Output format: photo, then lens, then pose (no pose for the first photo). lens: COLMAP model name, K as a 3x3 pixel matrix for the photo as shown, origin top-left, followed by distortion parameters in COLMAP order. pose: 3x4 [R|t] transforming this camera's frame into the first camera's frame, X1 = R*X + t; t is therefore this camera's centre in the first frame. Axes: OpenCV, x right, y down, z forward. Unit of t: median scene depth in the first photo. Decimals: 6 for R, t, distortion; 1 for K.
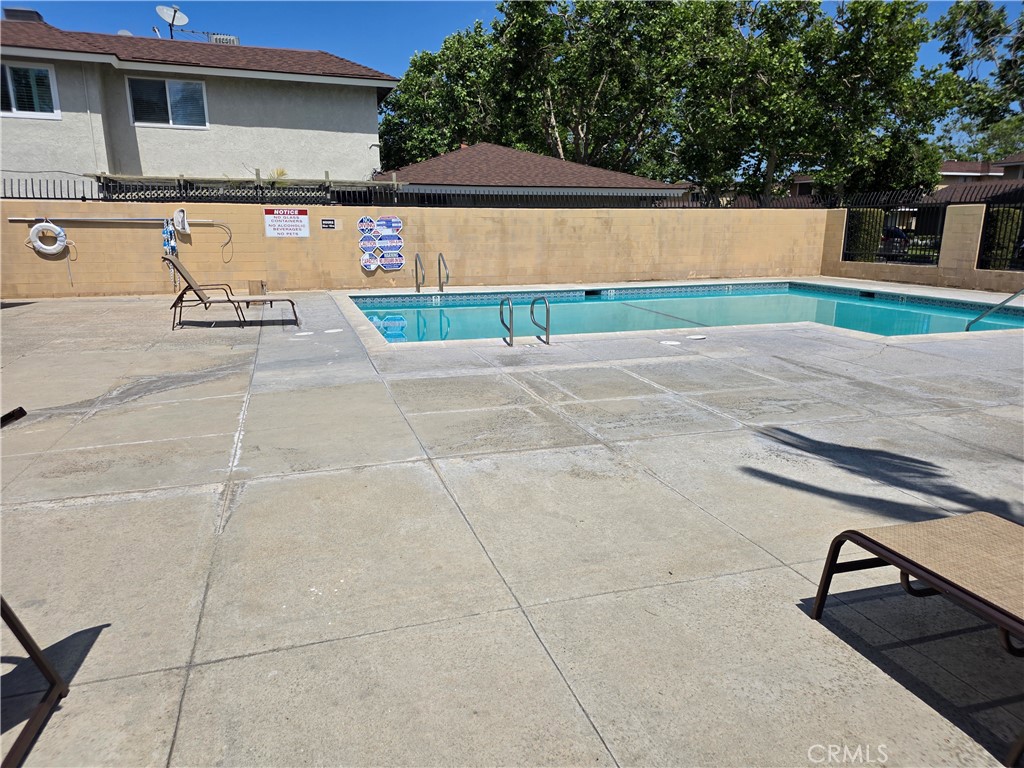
lens RADIAL K [[683.2, 0, 512.0], [0, 683.2, 384.0], [0, 0, 1]] dist [0.043436, -0.001957]
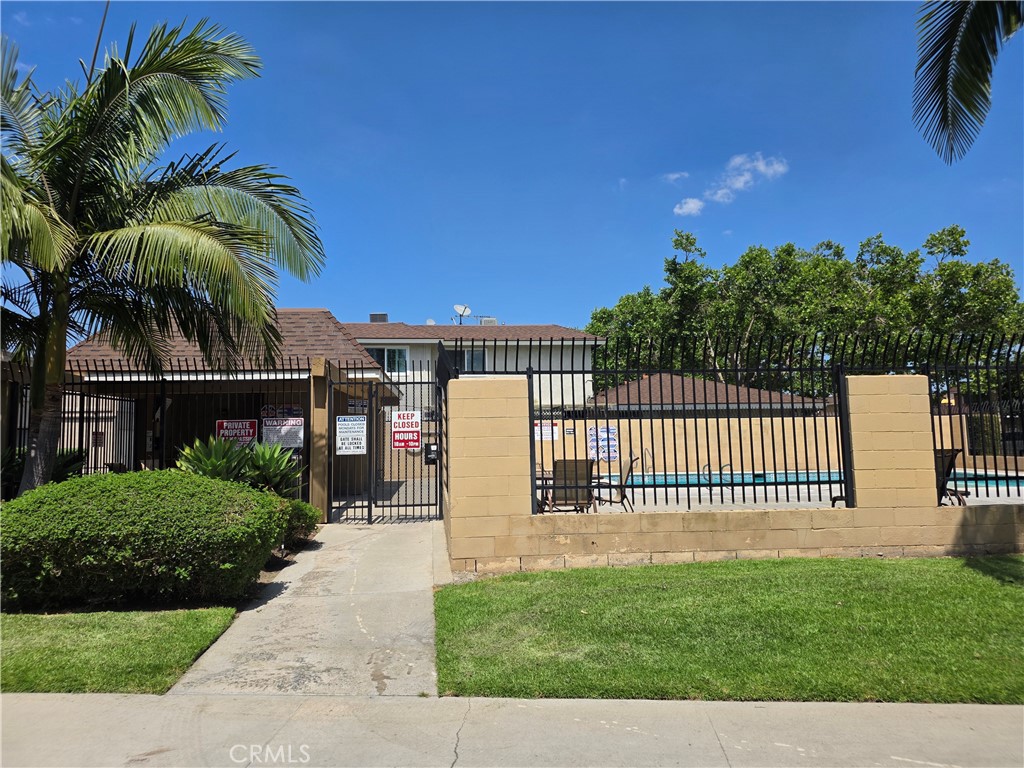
lens RADIAL K [[683.2, 0, 512.0], [0, 683.2, 384.0], [0, 0, 1]] dist [0.043436, -0.001957]
pose [[0.976037, -0.037269, -0.214388, -0.040582], [-0.030659, 0.951844, -0.305047, 0.090160], [0.215433, 0.304311, 0.927892, -0.316430]]
